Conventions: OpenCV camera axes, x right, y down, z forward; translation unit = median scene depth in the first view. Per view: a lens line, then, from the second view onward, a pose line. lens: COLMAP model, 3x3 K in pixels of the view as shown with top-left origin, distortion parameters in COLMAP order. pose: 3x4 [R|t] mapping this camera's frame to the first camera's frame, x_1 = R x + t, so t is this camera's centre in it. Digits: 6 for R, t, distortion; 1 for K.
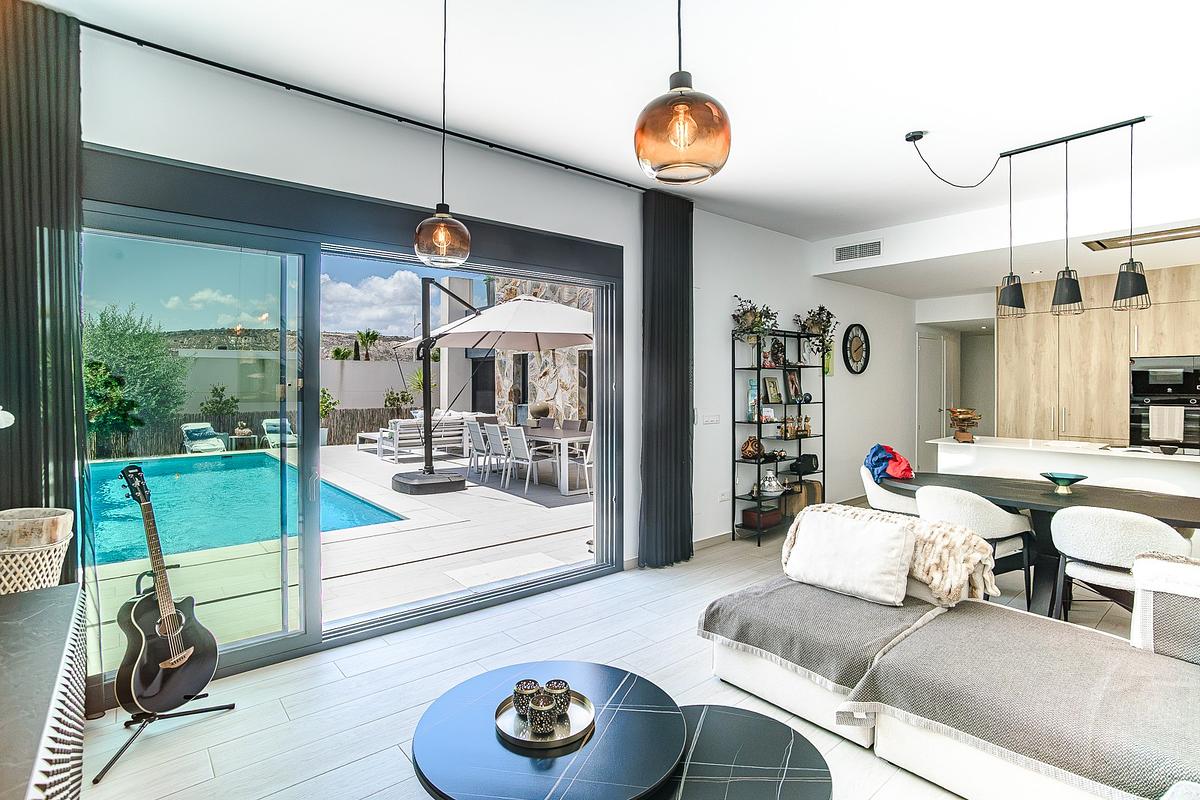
lens RADIAL K [[595.8, 0, 599.3], [0, 595.8, 396.5], [0, 0, 1]] dist [-0.003076, 0.000948]
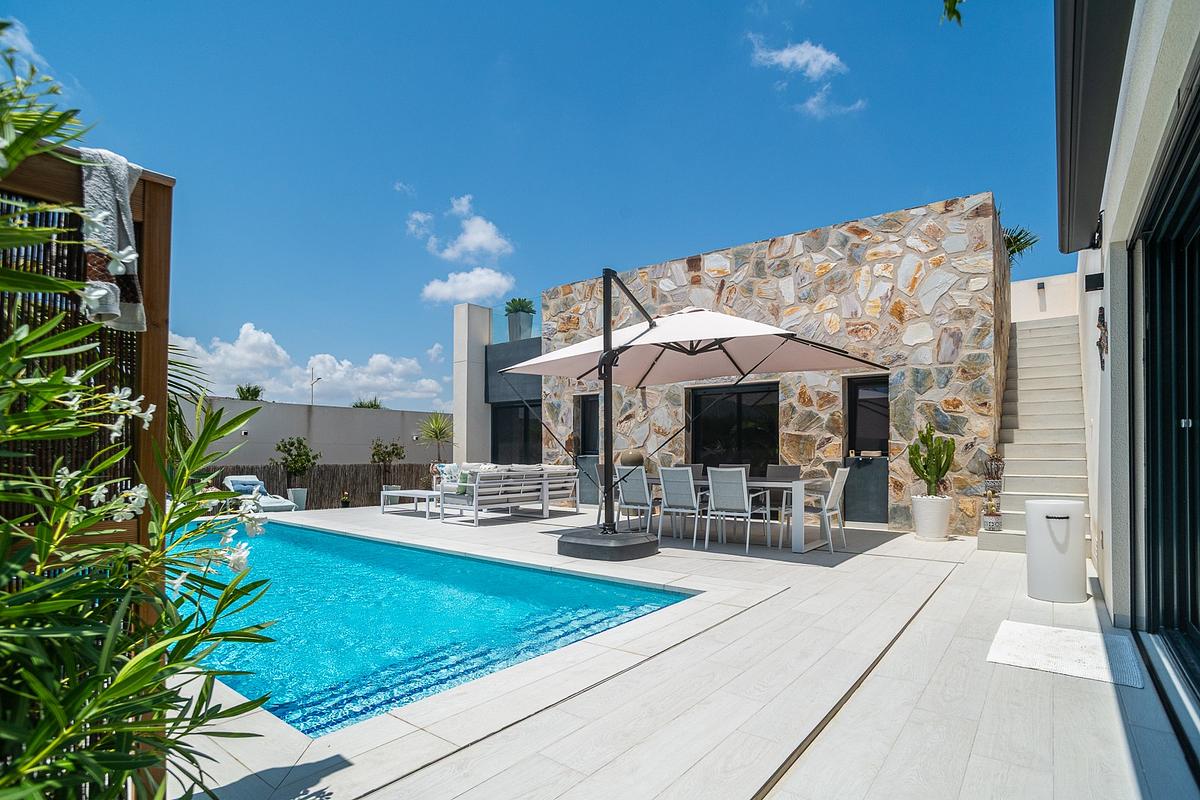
lens RADIAL K [[595.8, 0, 609.9], [0, 595.8, 445.7], [0, 0, 1]] dist [-0.003076, 0.000948]
pose [[0.976218, 0.005252, 0.216727, -0.296397], [0.001874, 0.999465, -0.032658, 0.029210], [-0.216782, 0.032288, 0.975686, 0.187898]]
